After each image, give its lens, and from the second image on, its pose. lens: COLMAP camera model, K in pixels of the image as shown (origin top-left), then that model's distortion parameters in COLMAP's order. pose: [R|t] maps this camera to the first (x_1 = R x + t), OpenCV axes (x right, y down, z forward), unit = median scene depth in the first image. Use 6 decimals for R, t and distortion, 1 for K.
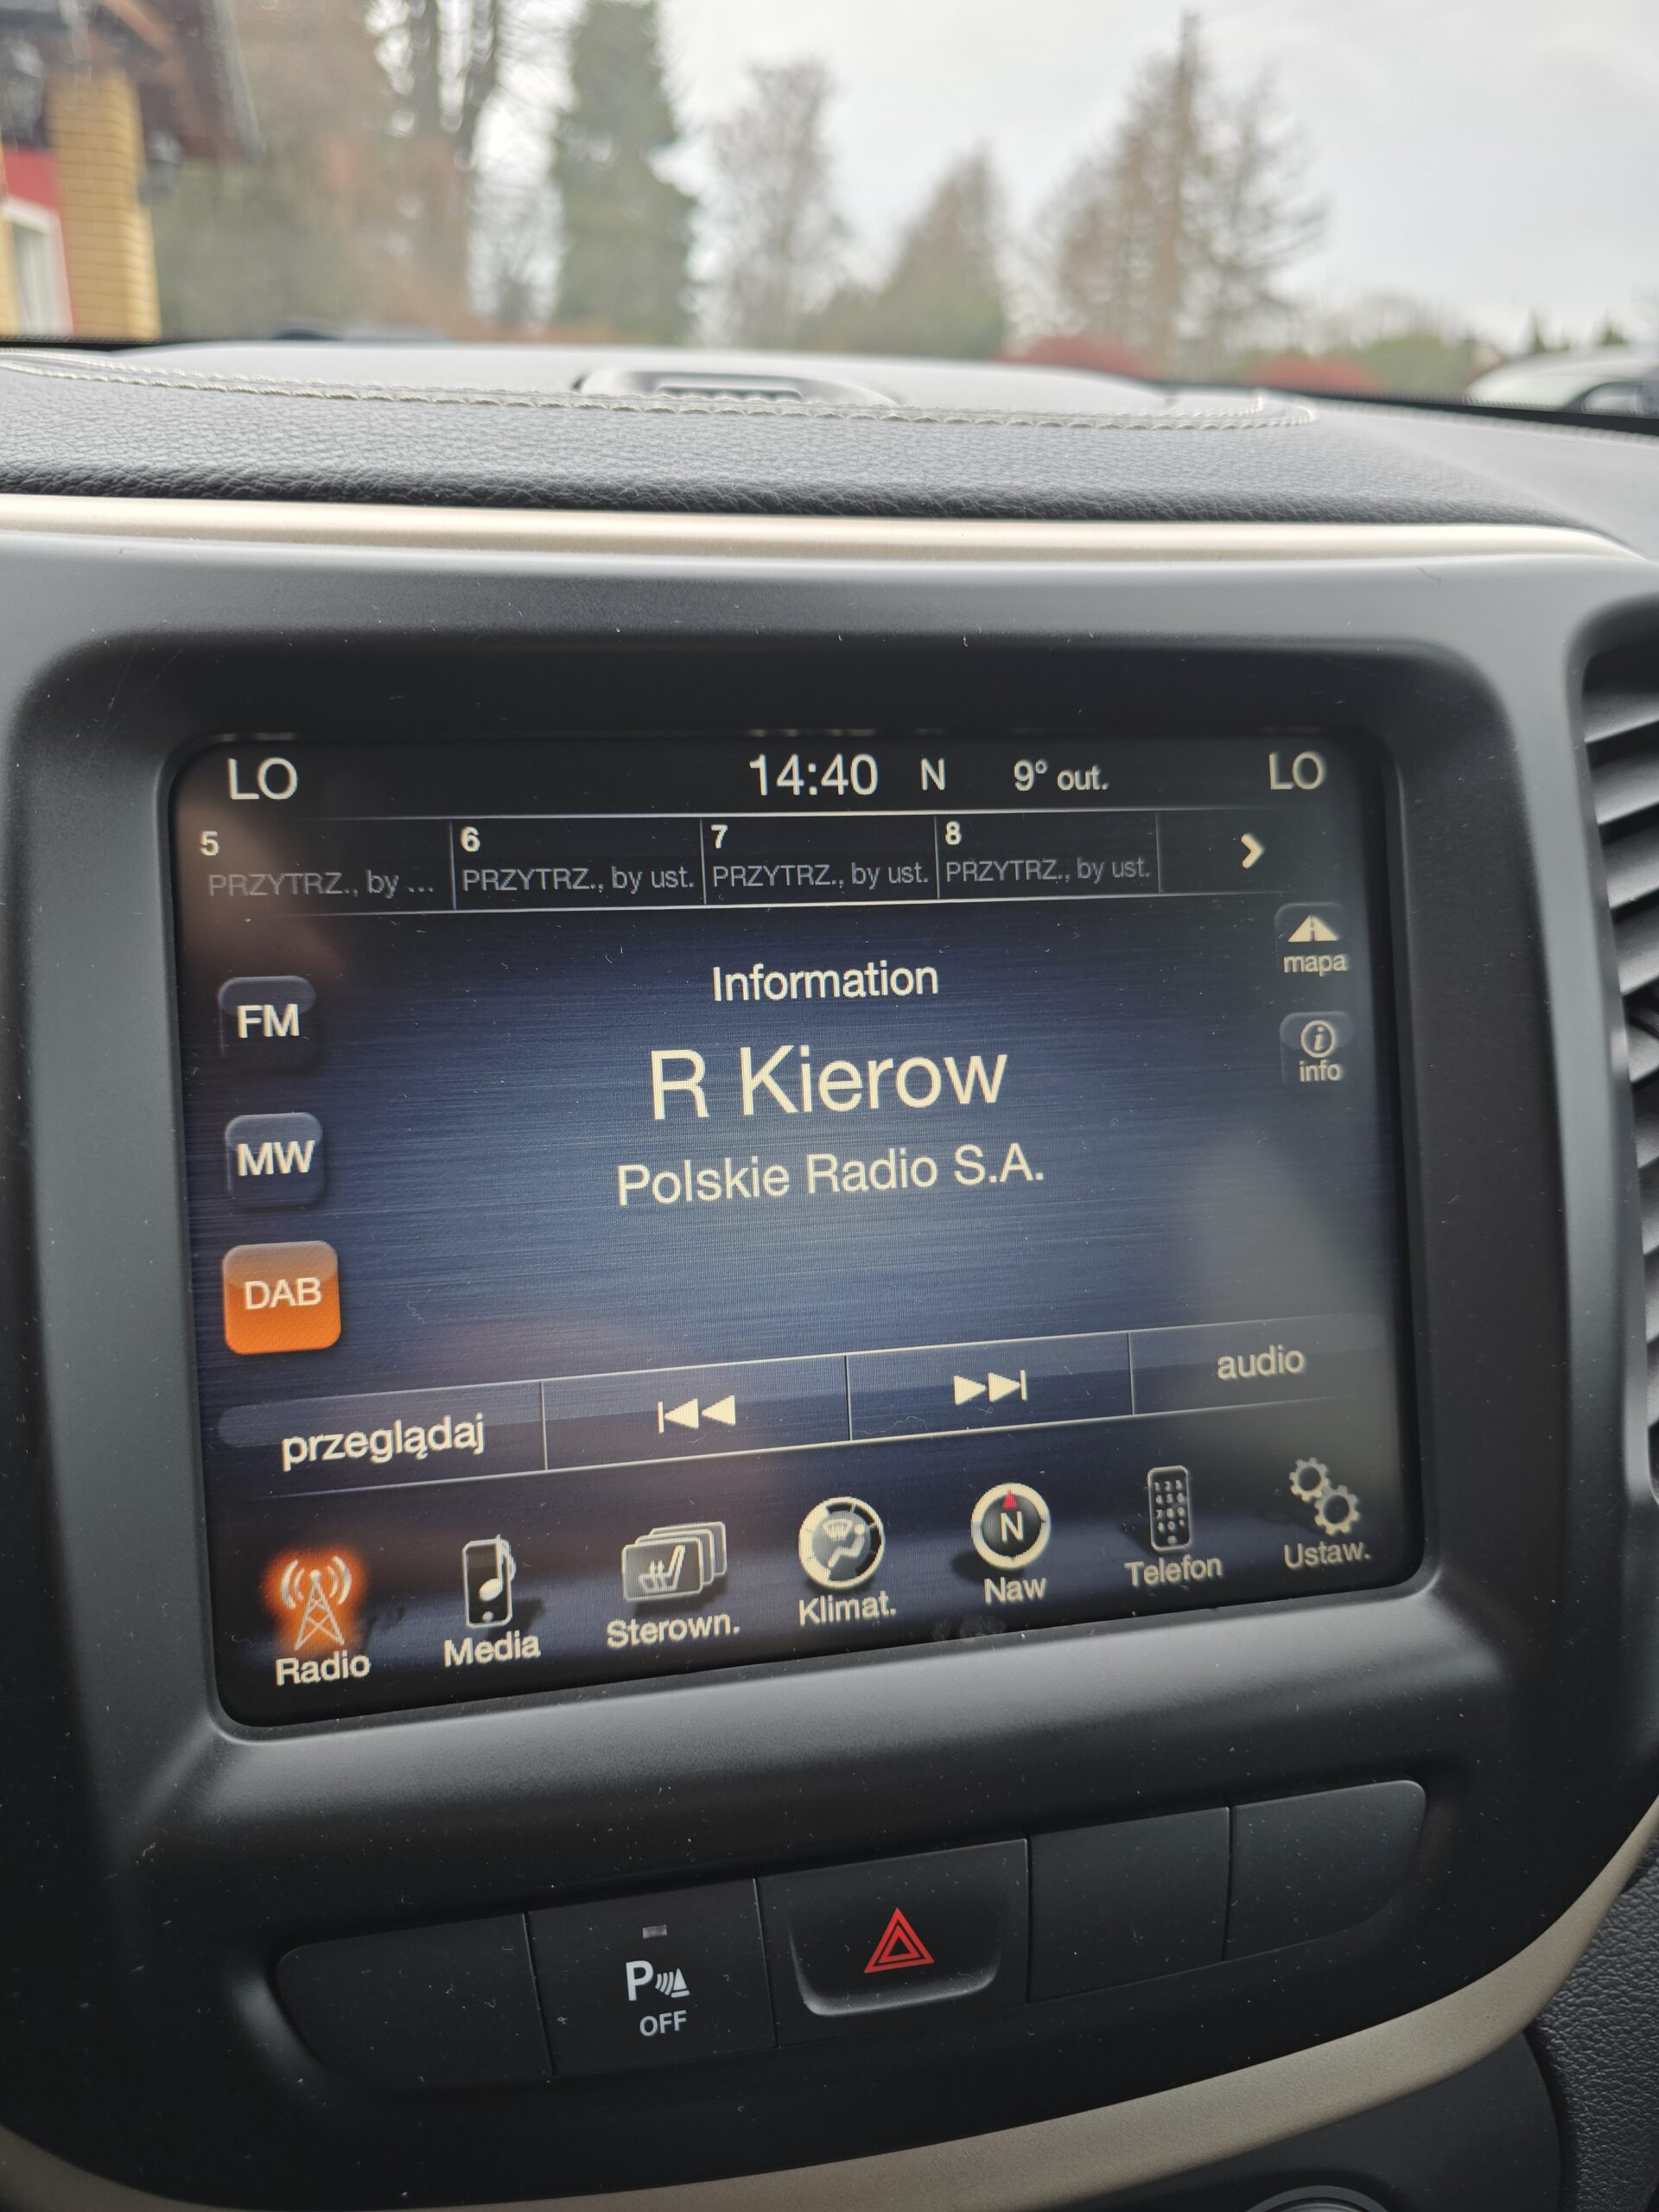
lens RADIAL K [[1529.6, 0, 844.7], [0, 1529.6, 1107.9], [0, 0, 1]] dist [-0.009896, -0.007381]
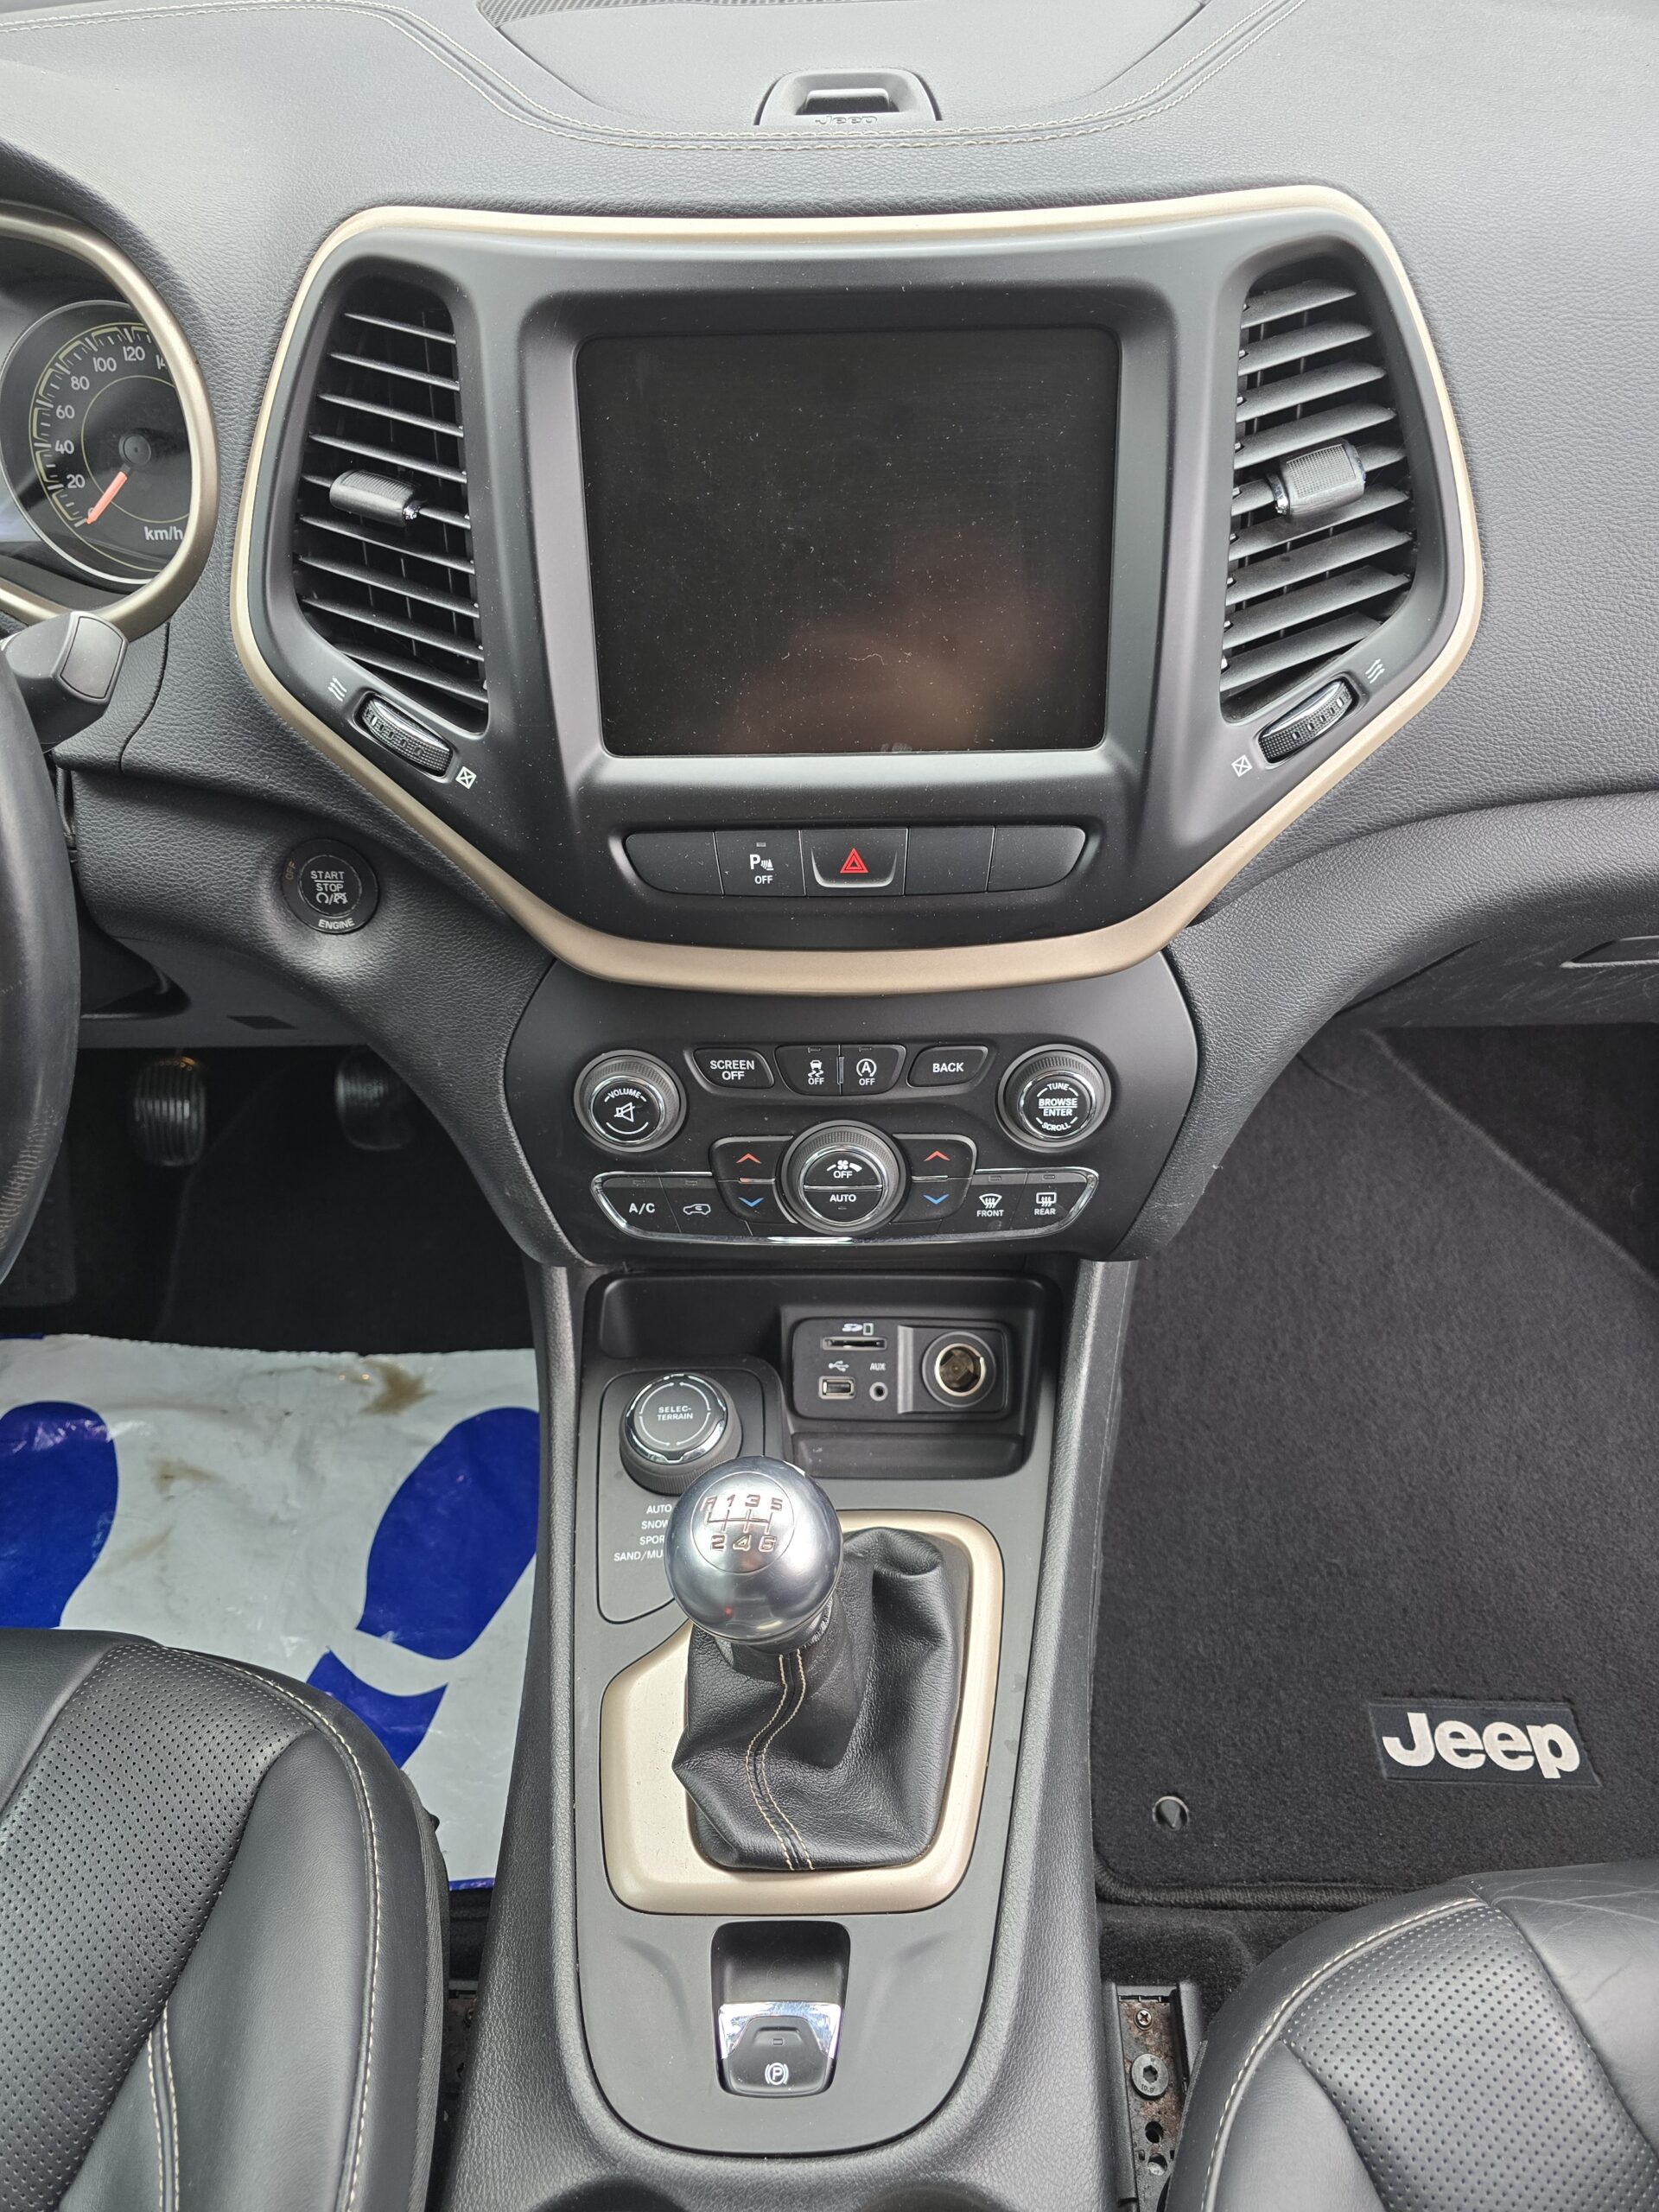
lens RADIAL K [[1492.1, 0, 857.6], [0, 1492.1, 1136.2], [0, 0, 1]] dist [0.079118, -0.118538]
pose [[0.976503, 0.107912, -0.186537, 0.527993], [-0.036914, 0.936560, 0.348559, 0.088286], [0.212316, -0.333483, 0.918537, -1.394702]]
